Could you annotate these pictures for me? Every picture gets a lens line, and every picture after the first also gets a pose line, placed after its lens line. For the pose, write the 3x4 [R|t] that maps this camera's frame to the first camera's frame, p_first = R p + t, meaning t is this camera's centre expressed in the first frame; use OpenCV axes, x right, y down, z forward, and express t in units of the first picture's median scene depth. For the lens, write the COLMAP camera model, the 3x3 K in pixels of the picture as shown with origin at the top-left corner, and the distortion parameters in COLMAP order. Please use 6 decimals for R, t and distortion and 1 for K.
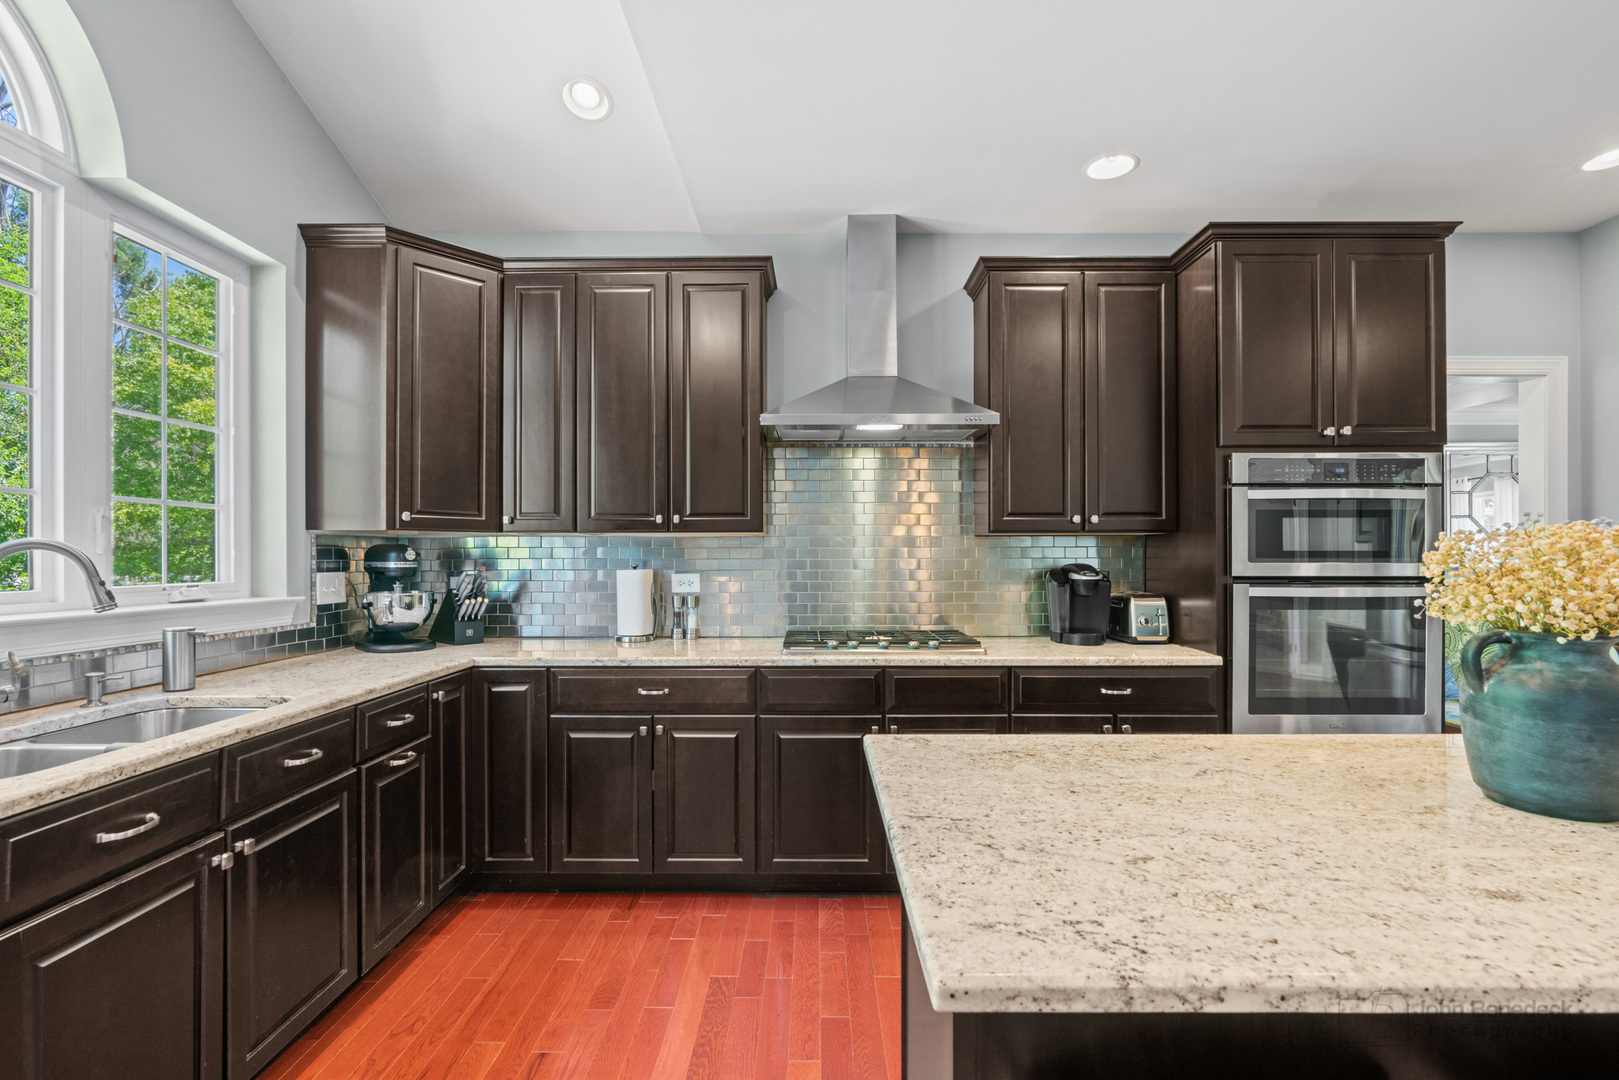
lens RADIAL K [[741.3, 0, 812.0], [0, 741.3, 551.1], [0, 0, 1]] dist [-0.005804, 0.002418]
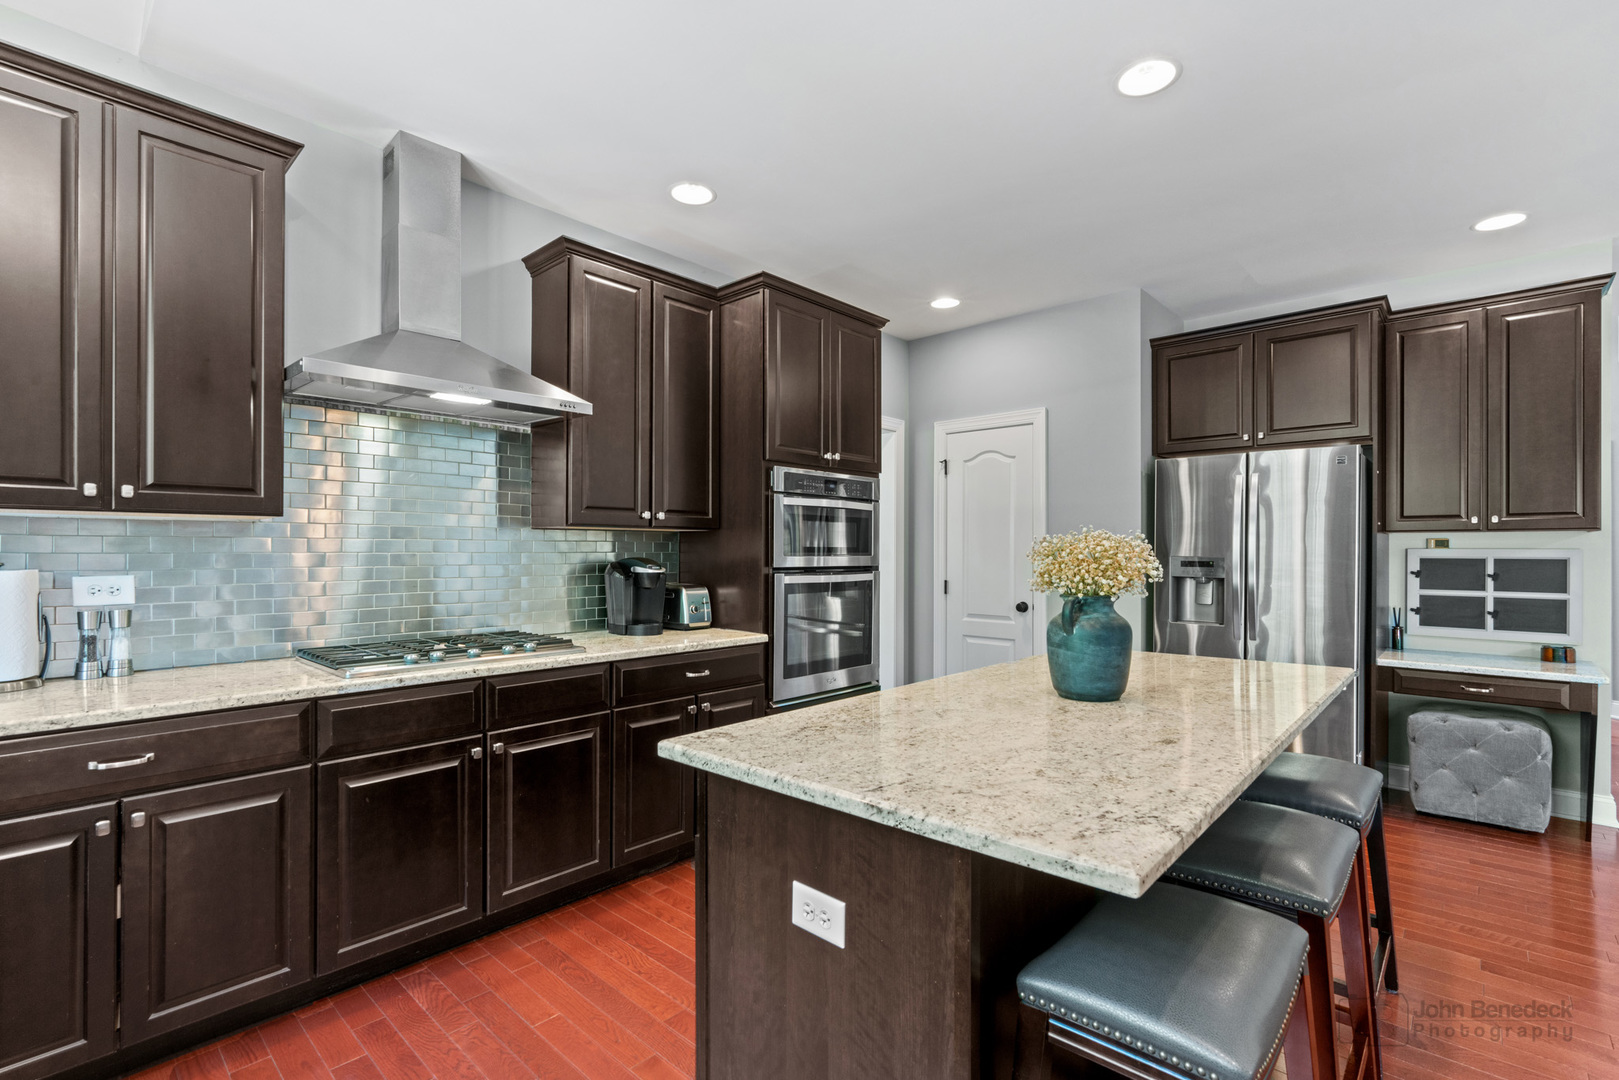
lens RADIAL K [[741.3, 0, 817.5], [0, 741.3, 547.1], [0, 0, 1]] dist [-0.005804, 0.002418]
pose [[0.663915, 0.006313, 0.747781, -0.292700], [-0.008263, 0.999965, -0.001106, 0.001420], [-0.747762, -0.005444, 0.663944, 0.136210]]
